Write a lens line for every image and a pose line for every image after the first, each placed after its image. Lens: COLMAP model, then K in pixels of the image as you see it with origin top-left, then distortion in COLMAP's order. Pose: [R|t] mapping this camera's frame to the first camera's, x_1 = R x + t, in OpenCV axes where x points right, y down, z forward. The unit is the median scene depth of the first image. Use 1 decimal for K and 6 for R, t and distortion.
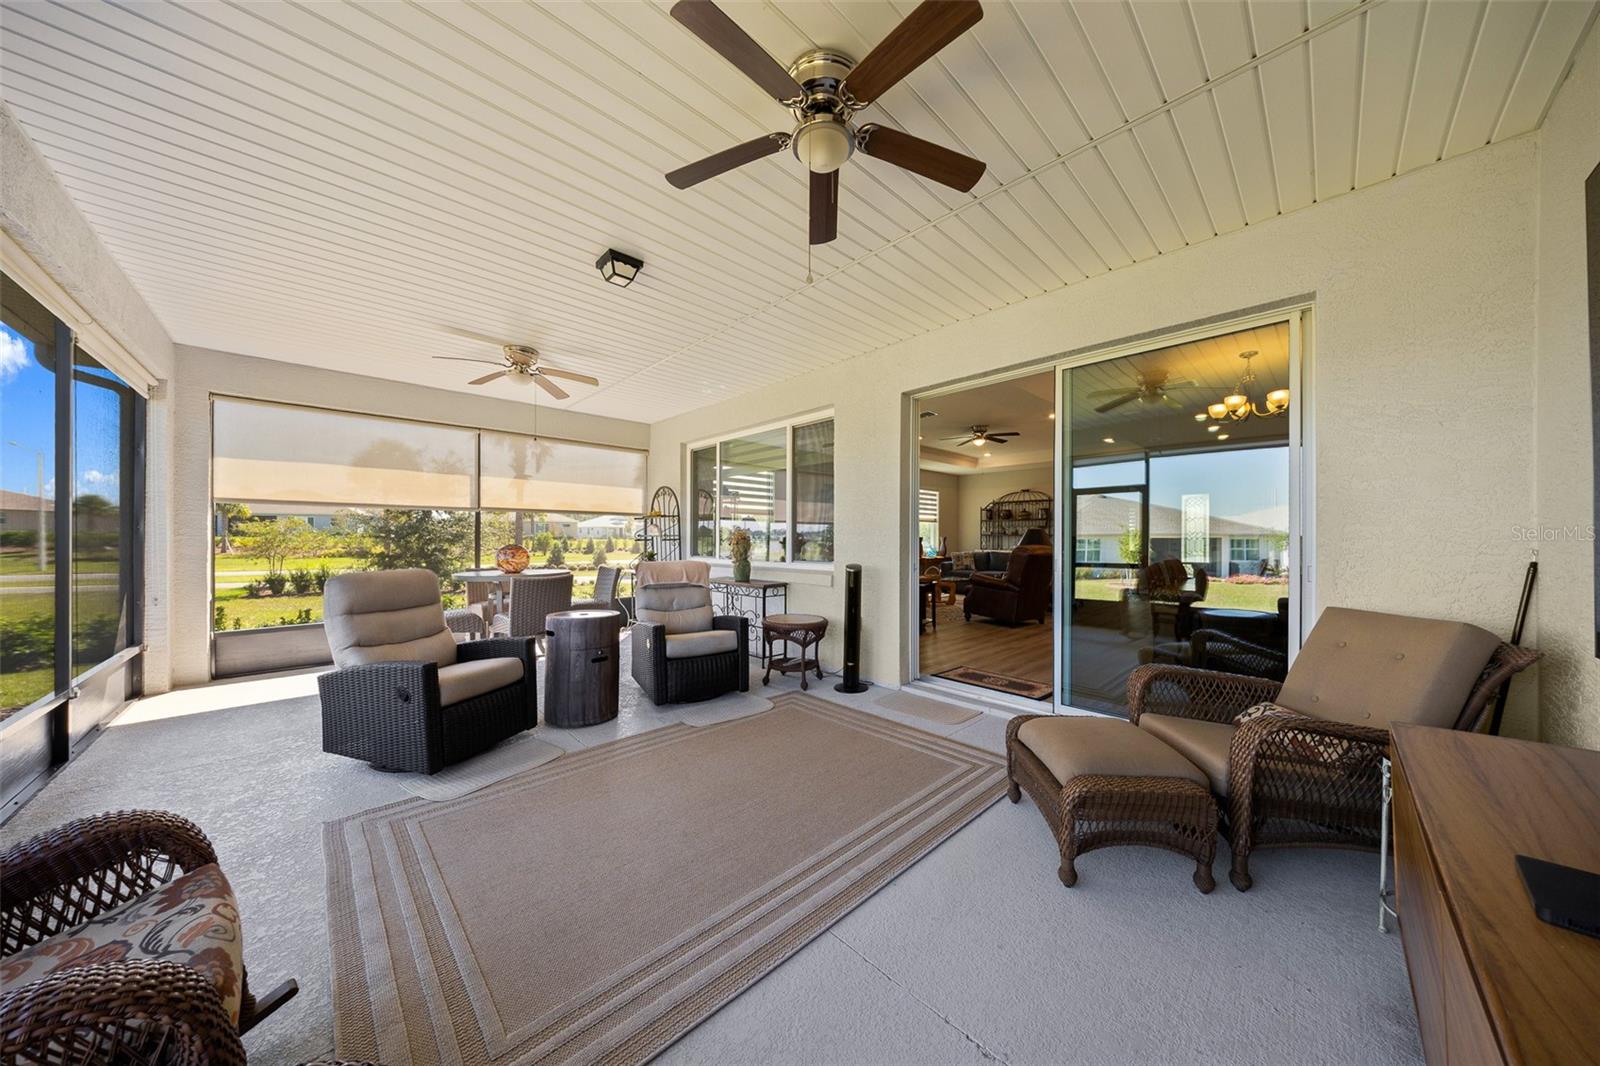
lens RADIAL K [[506.7, 0, 801.4], [0, 506.7, 539.5], [0, 0, 1]] dist [-0.000621, -0.000021]
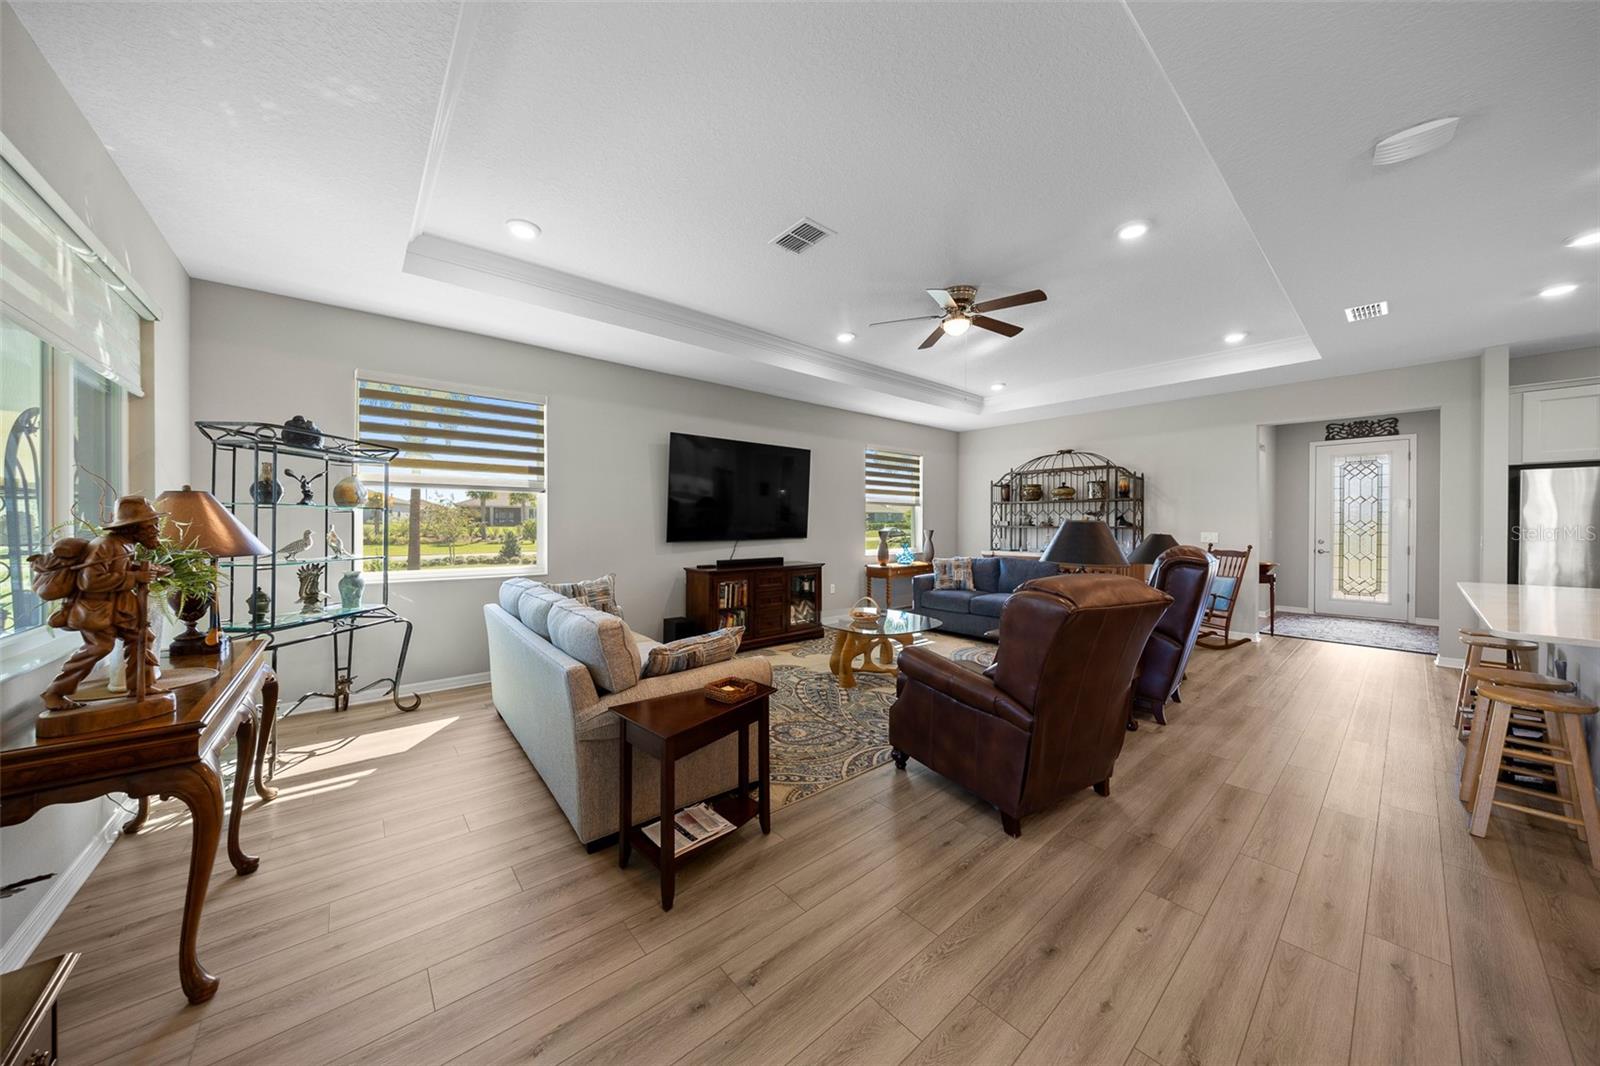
lens RADIAL K [[529.8, 0, 804.6], [0, 529.8, 527.4], [0, 0, 1]] dist [-0.000183, 0.000048]
pose [[0.998819, -0.001852, -0.048557, 0.528891], [0.002081, 0.999987, 0.004665, -0.037141], [0.048547, -0.004760, 0.998810, 1.155832]]
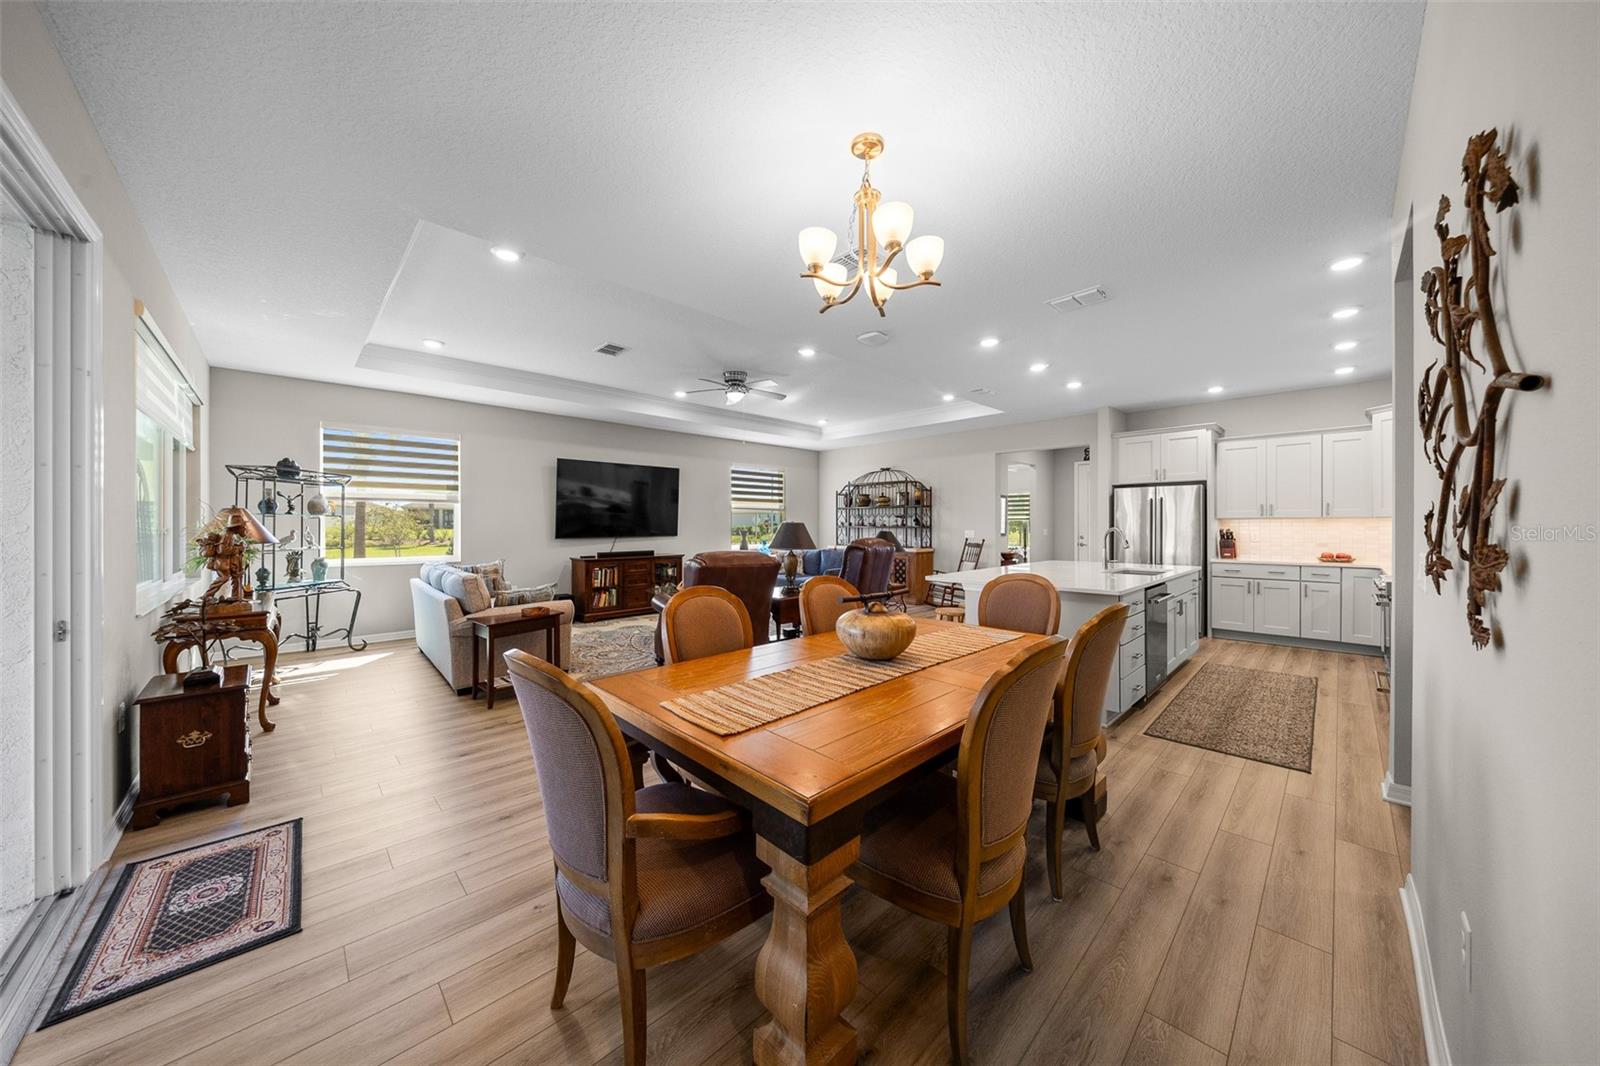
lens RADIAL K [[533.1, 0, 805.9], [0, 533.1, 526.4], [0, 0, 1]] dist [-0.002025, -0.000161]
pose [[0.999867, -0.005366, 0.015421, 0.975201], [0.005357, 0.999985, 0.000643, -0.033579], [-0.015425, -0.000561, 0.999881, 0.595538]]
